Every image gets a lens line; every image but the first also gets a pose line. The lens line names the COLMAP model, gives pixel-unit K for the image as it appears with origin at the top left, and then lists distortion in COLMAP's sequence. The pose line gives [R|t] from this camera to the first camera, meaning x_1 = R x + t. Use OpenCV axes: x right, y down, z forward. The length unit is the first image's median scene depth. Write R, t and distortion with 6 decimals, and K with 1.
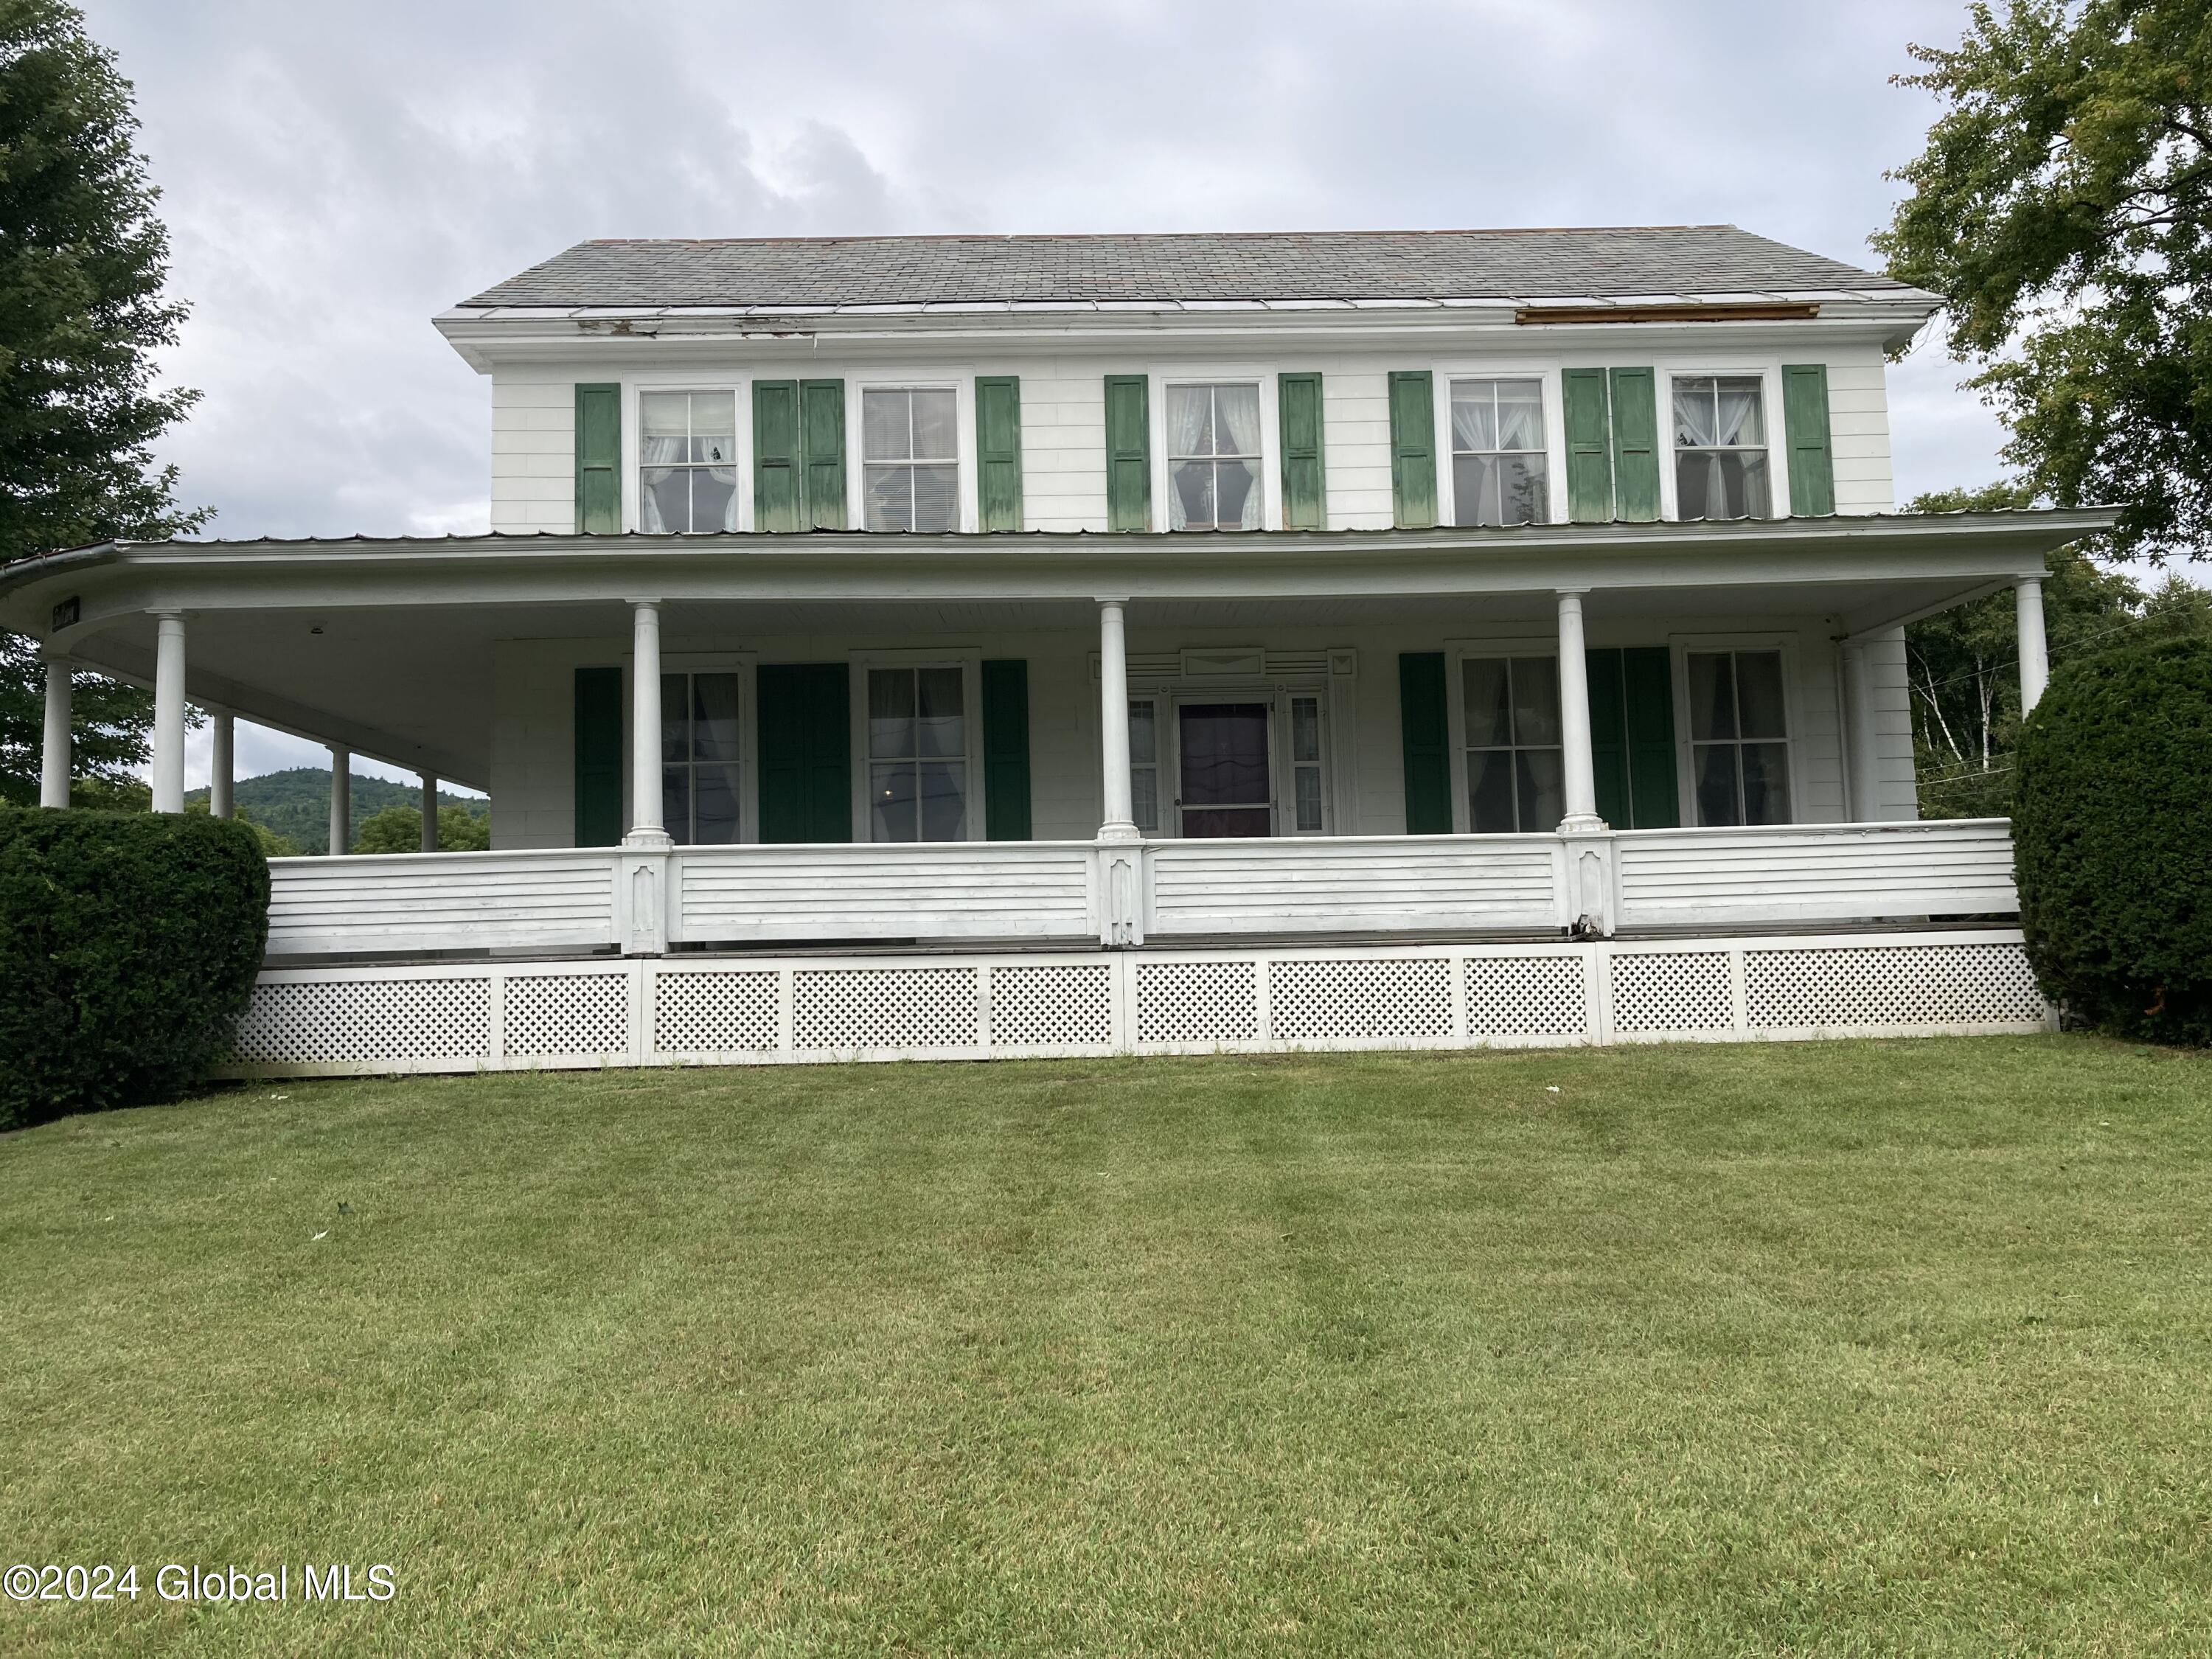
lens RADIAL K [[1809.3, 0, 1125.9], [0, 1809.3, 788.4], [0, 0, 1]] dist [0.036745, -0.016000]
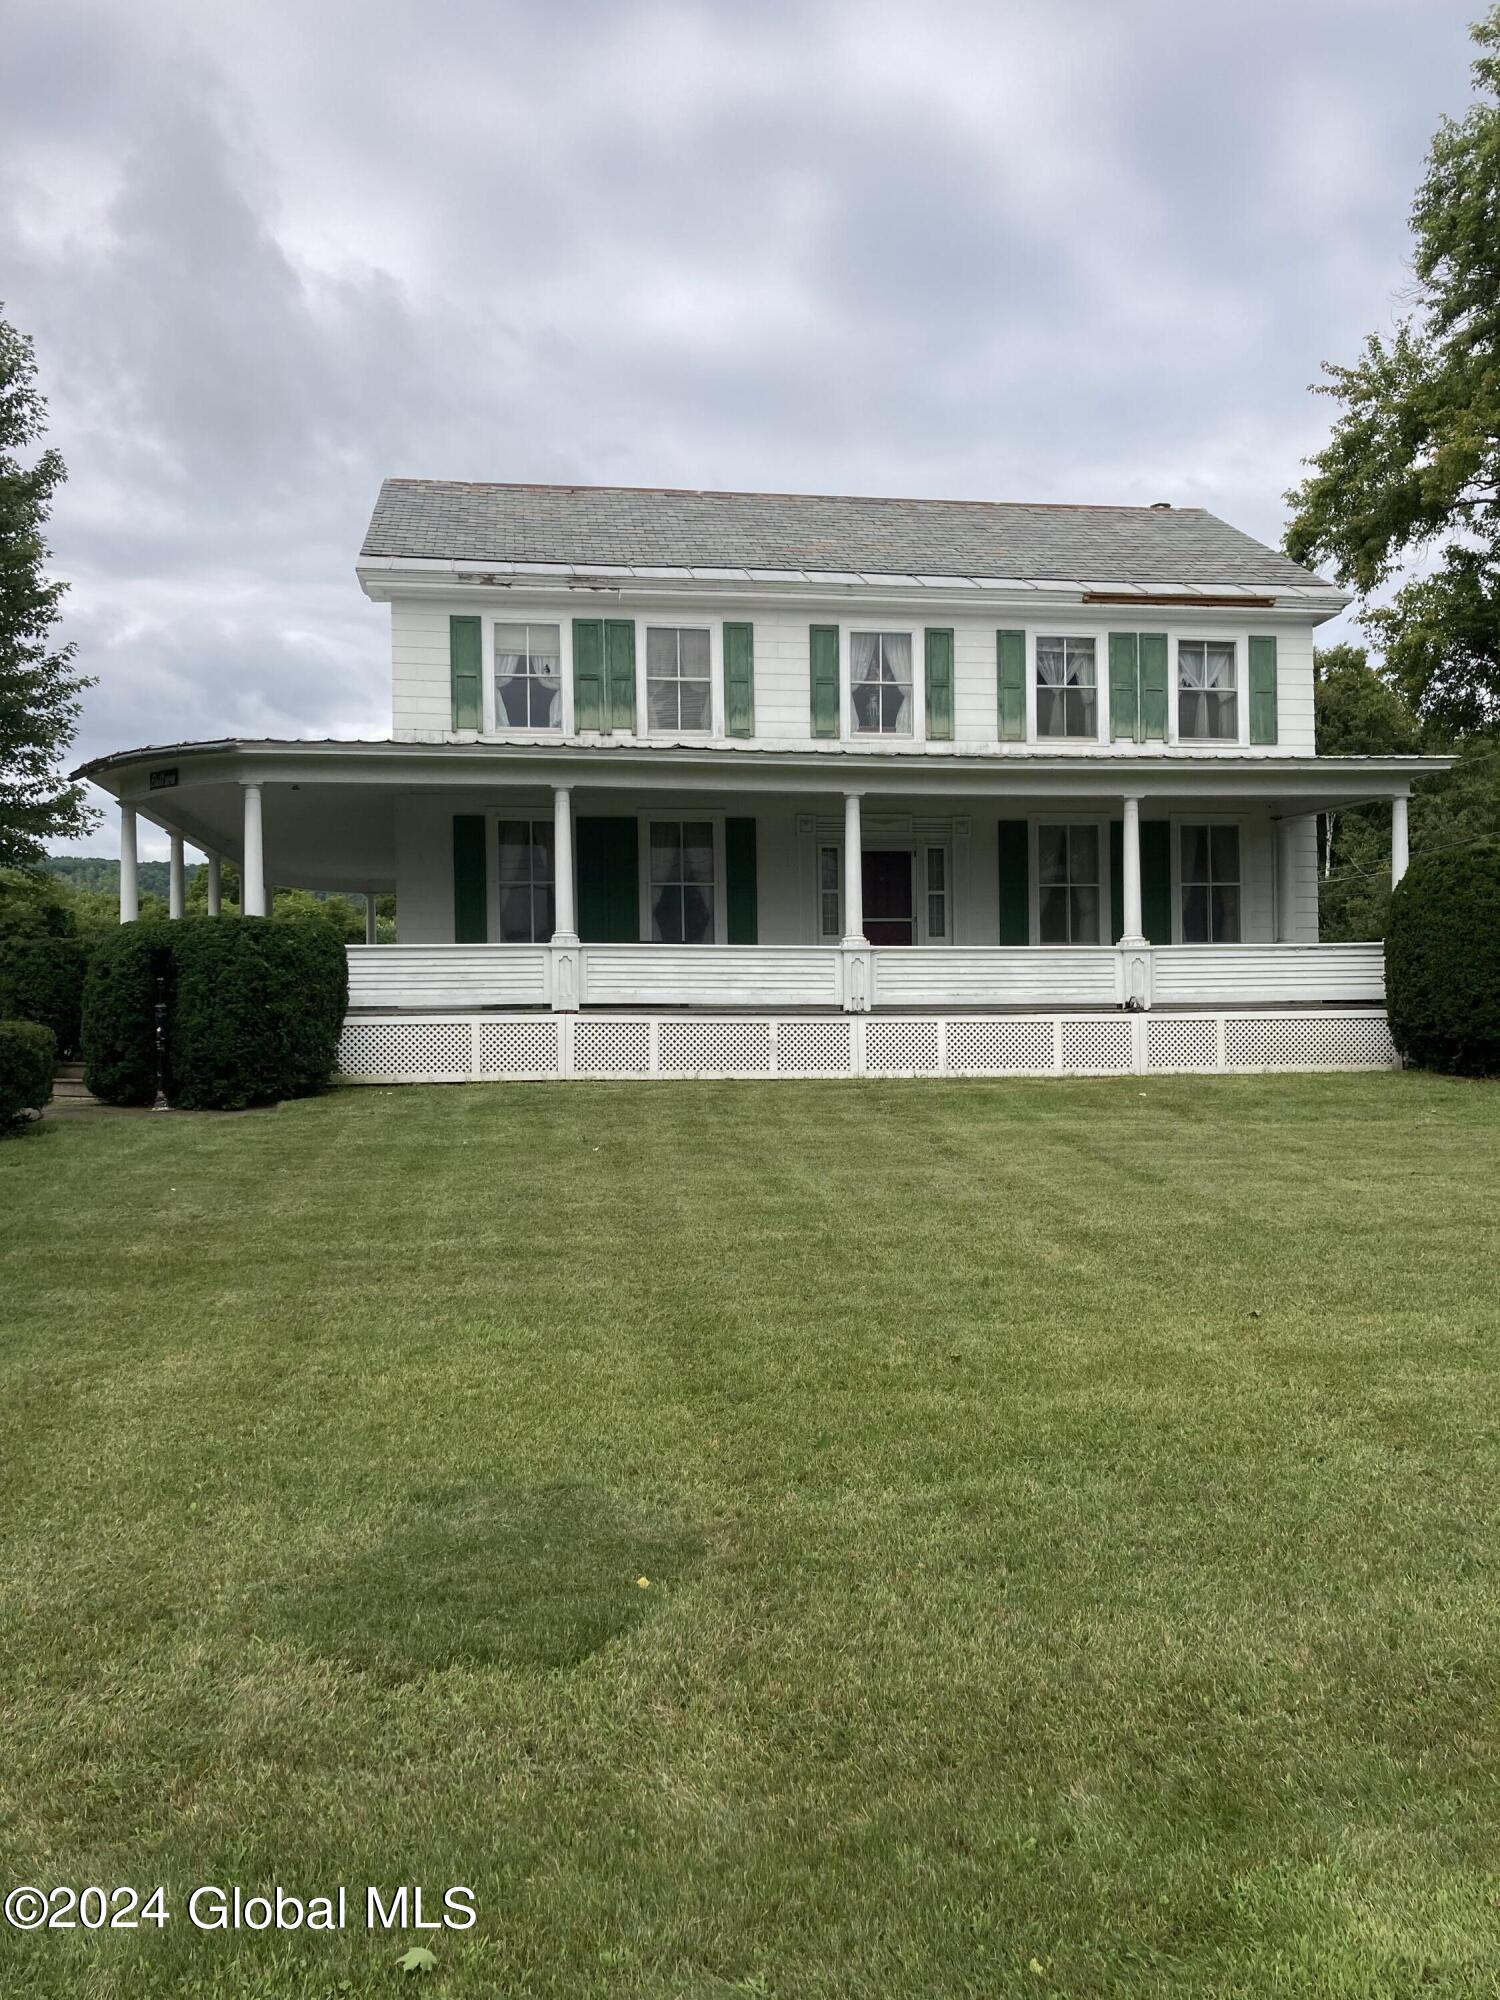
lens RADIAL K [[1635.9, 0, 756.4], [0, 1635.9, 998.9], [0, 0, 1]] dist [0.036745, -0.016000]
pose [[0.992909, 0.017685, 0.117555, -0.212969], [-0.027345, 0.996332, 0.081079, -0.032049], [-0.115690, -0.083719, 0.989751, -0.351689]]
